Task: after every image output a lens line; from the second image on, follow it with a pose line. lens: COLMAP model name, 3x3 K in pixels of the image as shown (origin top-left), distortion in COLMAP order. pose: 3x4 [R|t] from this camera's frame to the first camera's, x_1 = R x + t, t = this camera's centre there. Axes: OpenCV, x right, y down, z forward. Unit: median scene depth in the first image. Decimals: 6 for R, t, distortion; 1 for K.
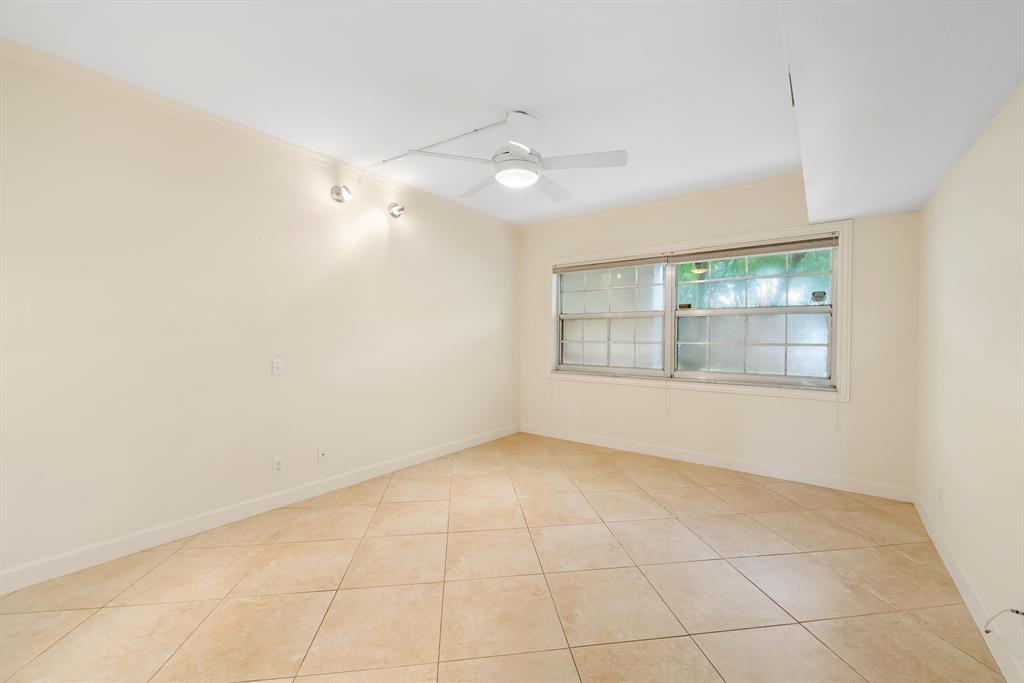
lens RADIAL K [[404.1, 0, 516.1], [0, 404.1, 338.6], [0, 0, 1]] dist [0.000769, -0.003714]
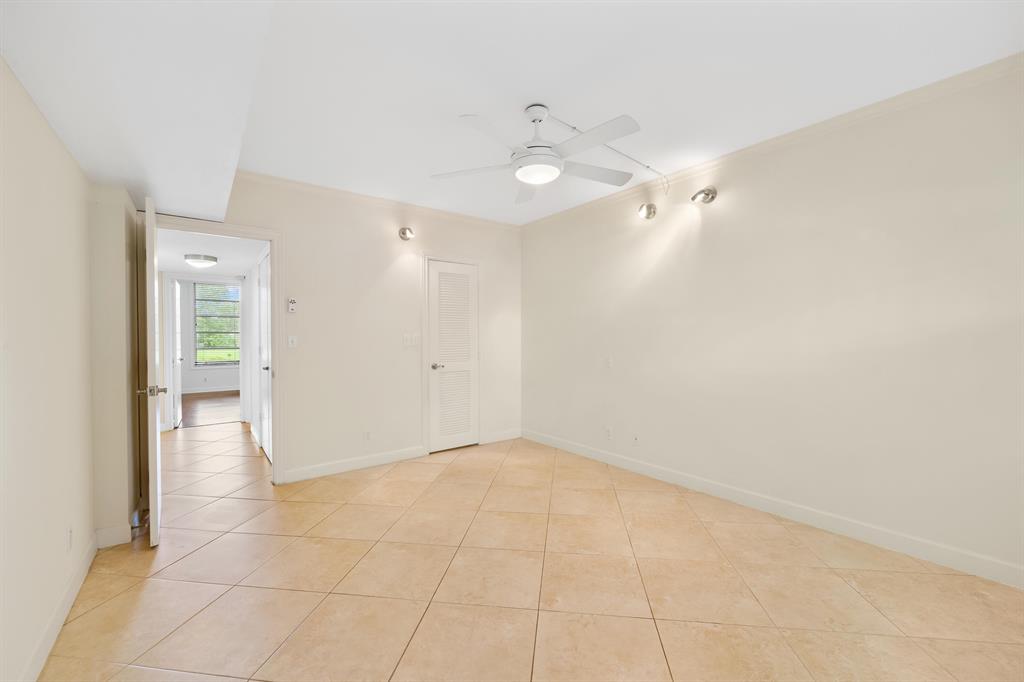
lens RADIAL K [[404.1, 0, 516.1], [0, 404.1, 338.1], [0, 0, 1]] dist [0.000769, -0.003714]
pose [[-0.249688, 0.000365, -0.968326, 0.782897], [-0.007372, 0.999970, 0.002278, -0.008224], [0.968298, 0.007708, -0.249678, 0.991715]]
